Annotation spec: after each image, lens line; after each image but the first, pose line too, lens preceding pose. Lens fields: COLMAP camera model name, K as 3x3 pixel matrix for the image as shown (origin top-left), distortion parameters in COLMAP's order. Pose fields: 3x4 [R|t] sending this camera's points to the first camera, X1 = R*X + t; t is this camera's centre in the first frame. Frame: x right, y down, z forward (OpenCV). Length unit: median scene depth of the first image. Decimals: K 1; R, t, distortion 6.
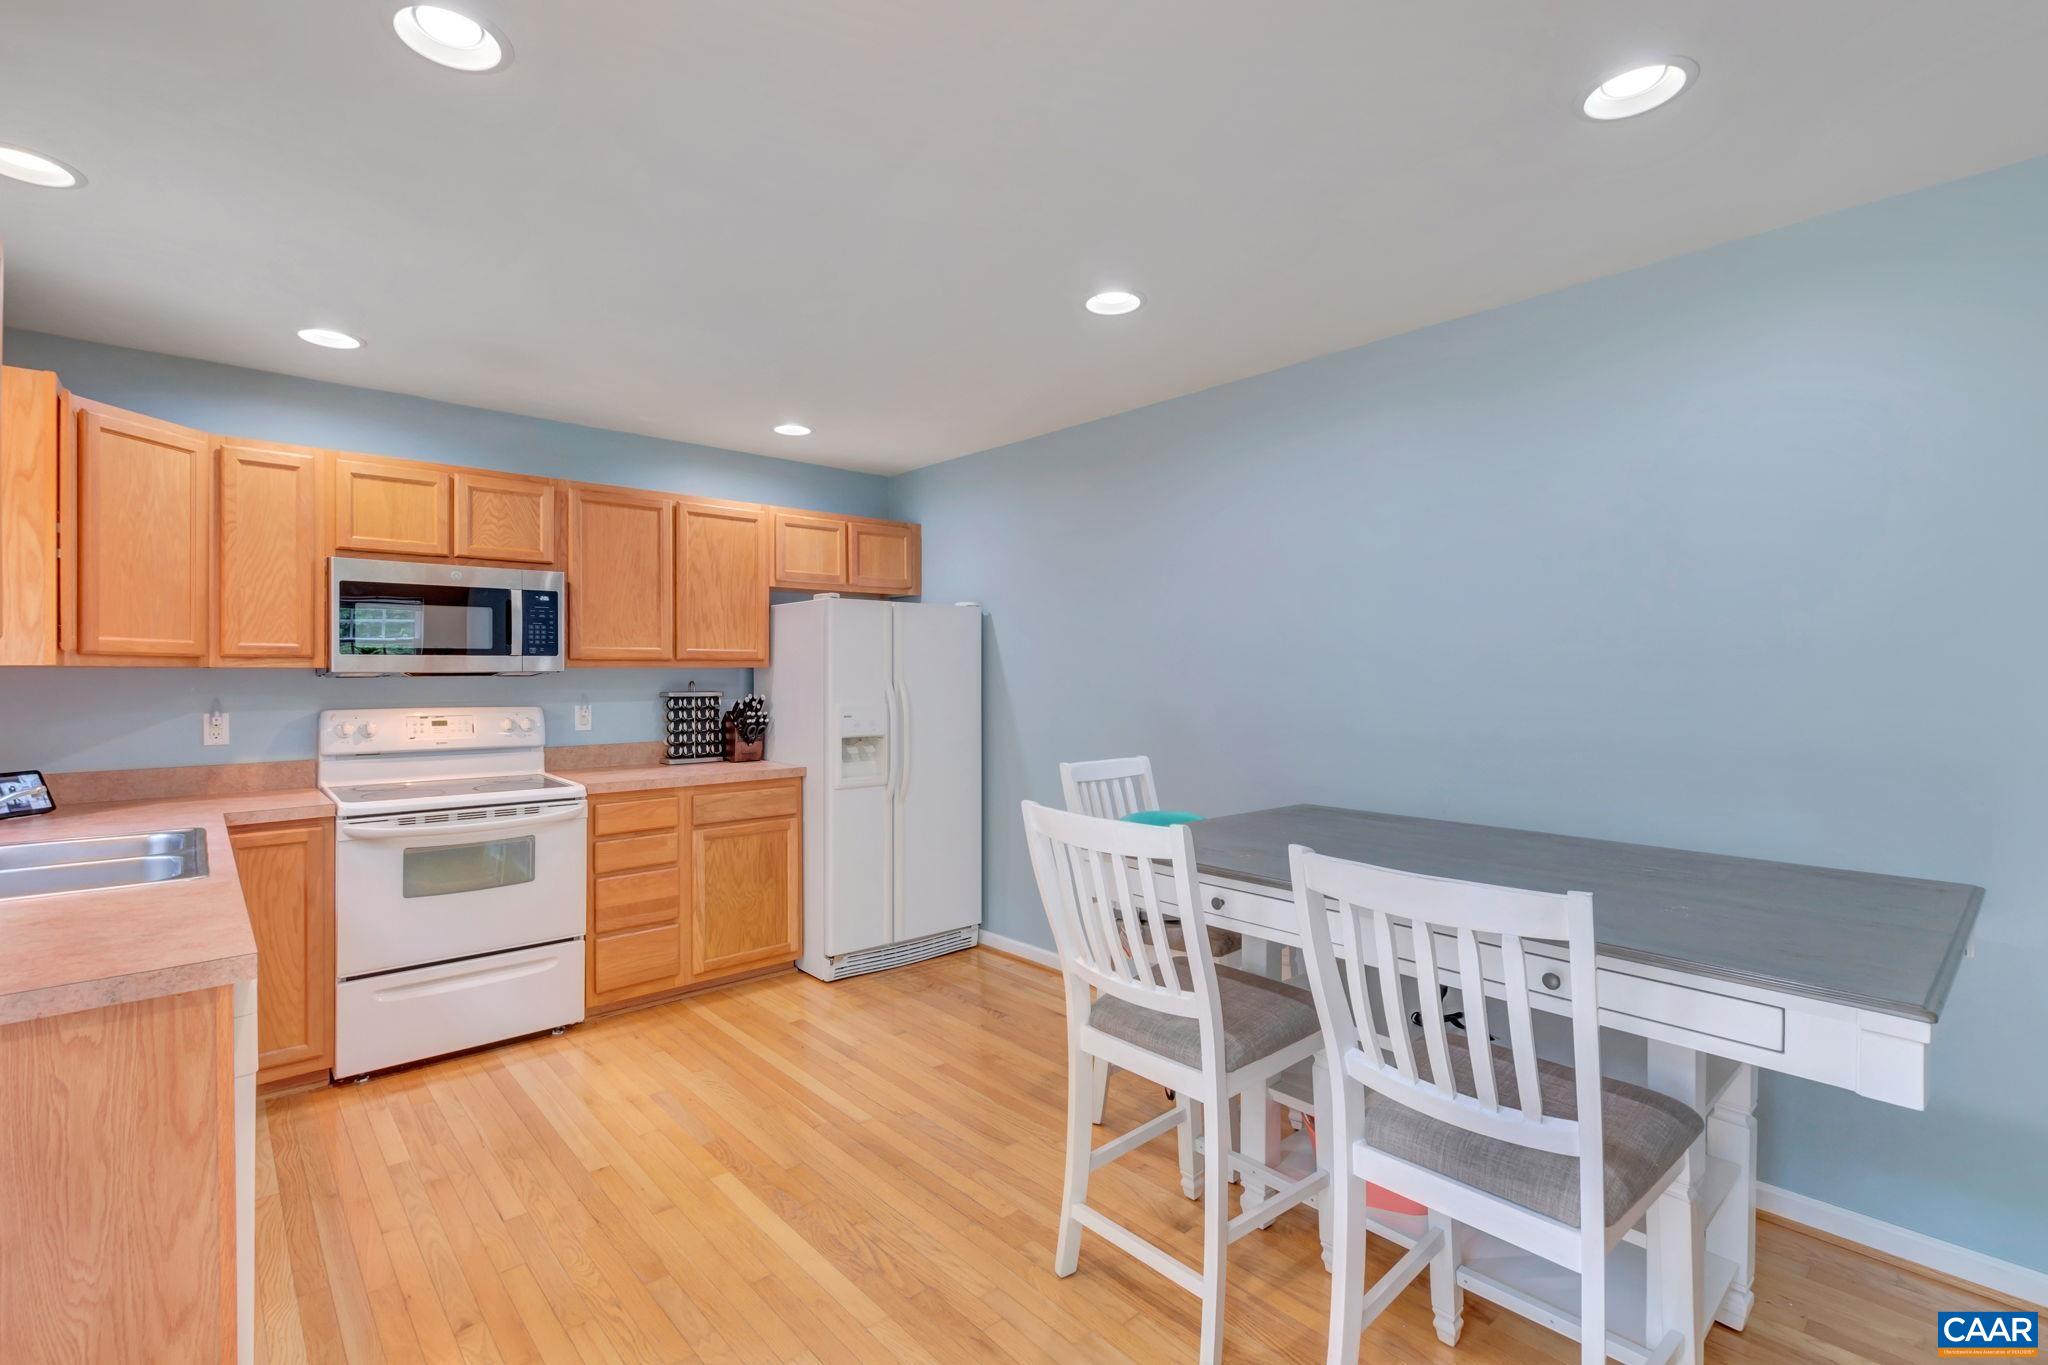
lens RADIAL K [[925.1, 0, 1038.9], [0, 925.1, 670.4], [0, 0, 1]] dist [0.009579, -0.003274]
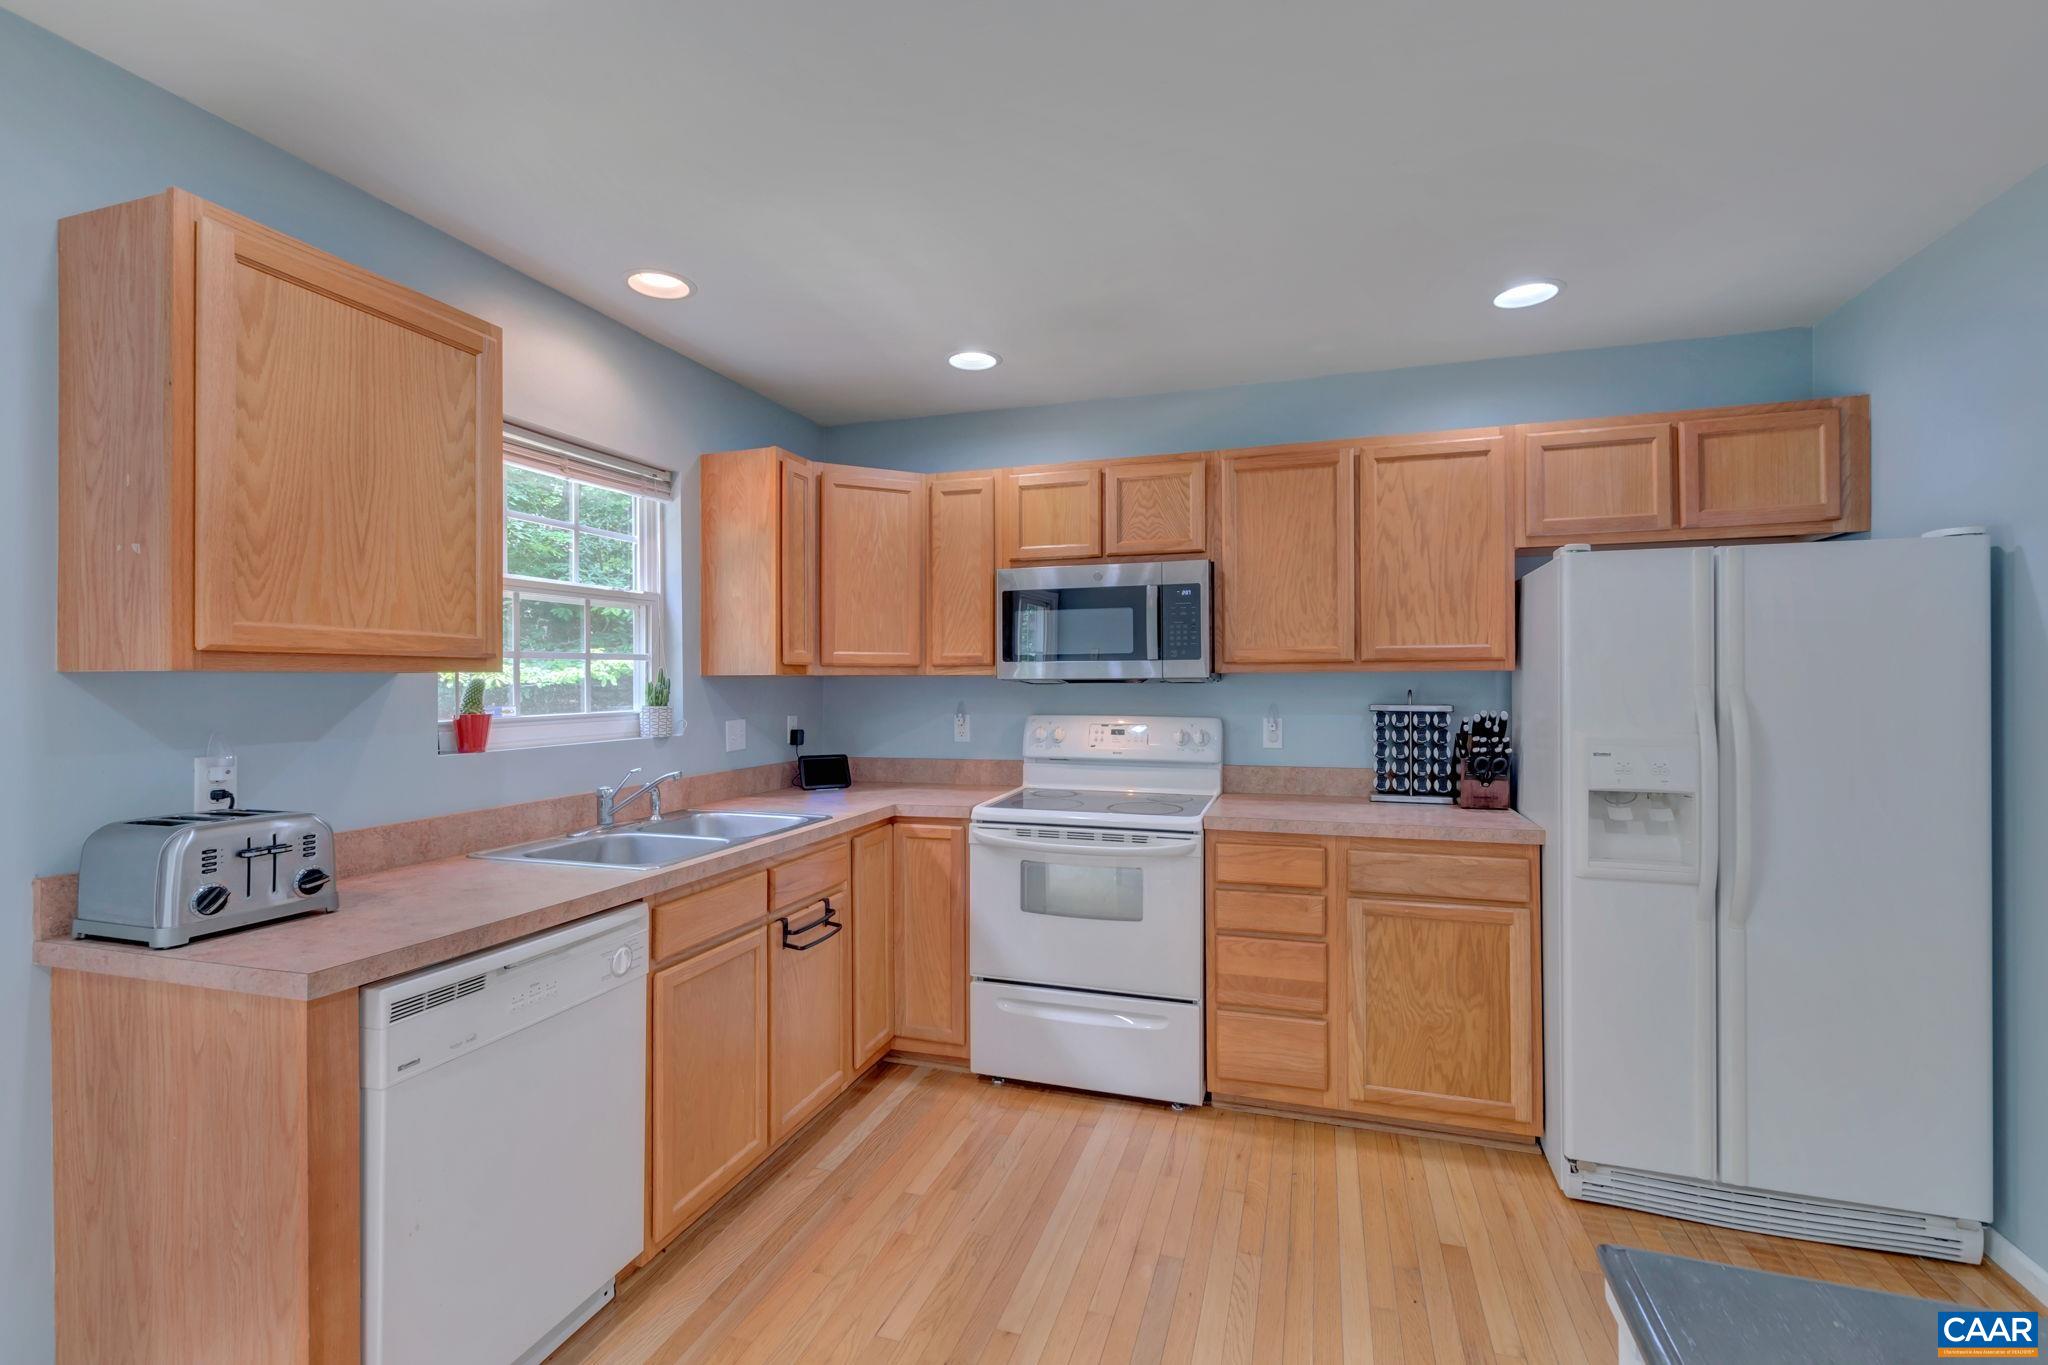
lens RADIAL K [[925.1, 0, 1004.4], [0, 925.1, 675.5], [0, 0, 1]] dist [0.009579, -0.003274]
pose [[0.480477, -0.004385, -0.876997, 0.135721], [0.005327, 0.999984, -0.002081, -0.000102], [0.876991, -0.003672, 0.480492, 0.435897]]
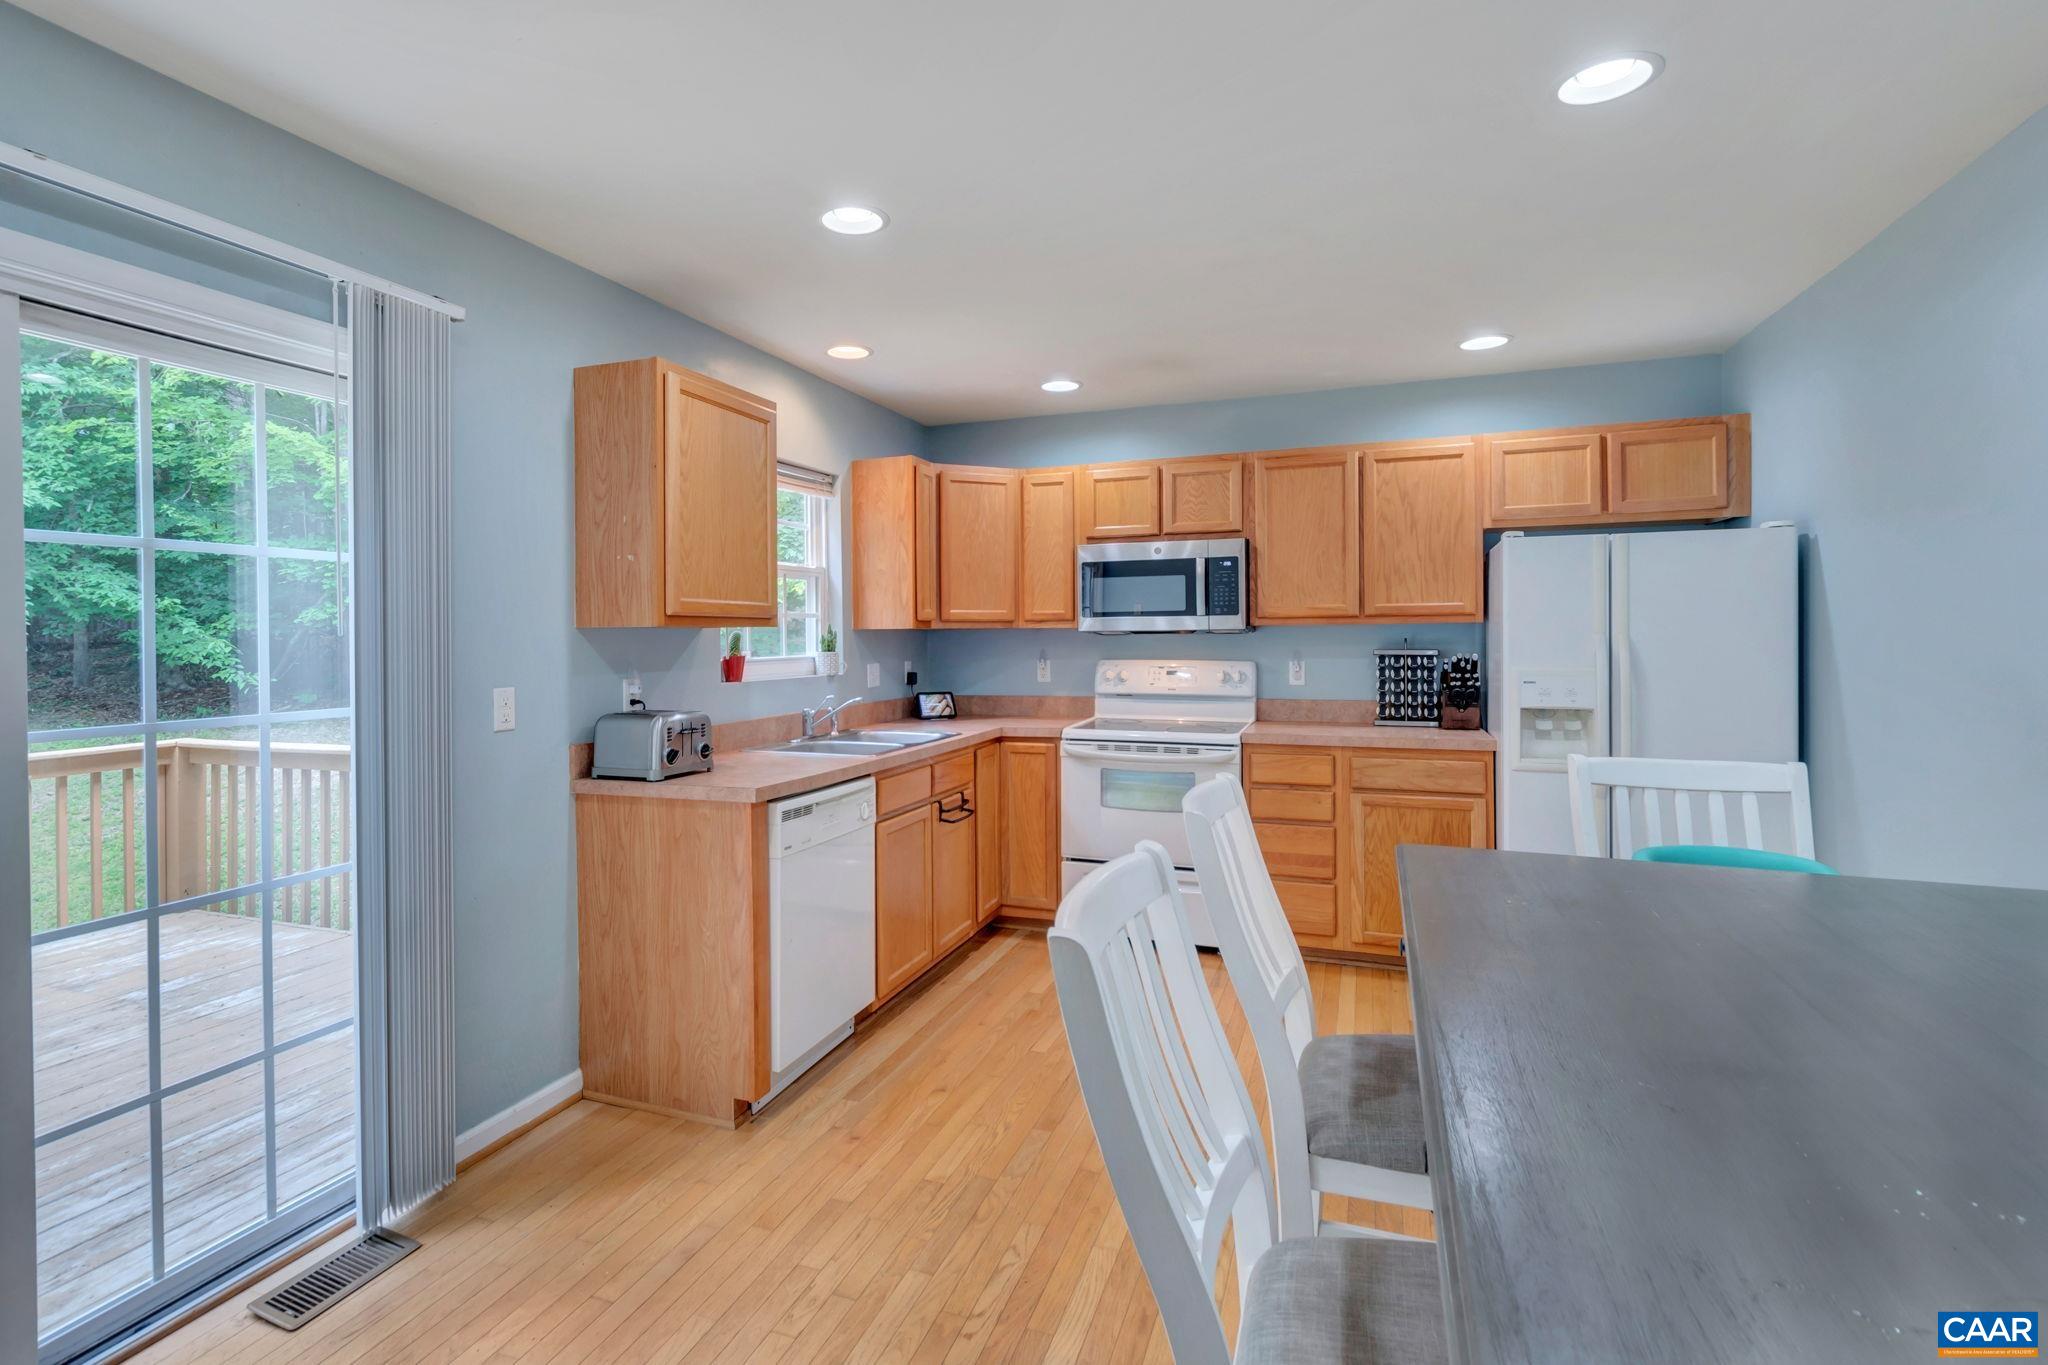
lens RADIAL K [[1008.8, 0, 961.8], [0, 1008.8, 636.0], [0, 0, 1]] dist [0.001145, 0.000895]
pose [[0.429024, -0.000703, -0.903293, 0.416161], [0.009442, 0.999949, 0.003707, 0.001618], [0.903244, -0.010119, 0.429009, 0.192519]]
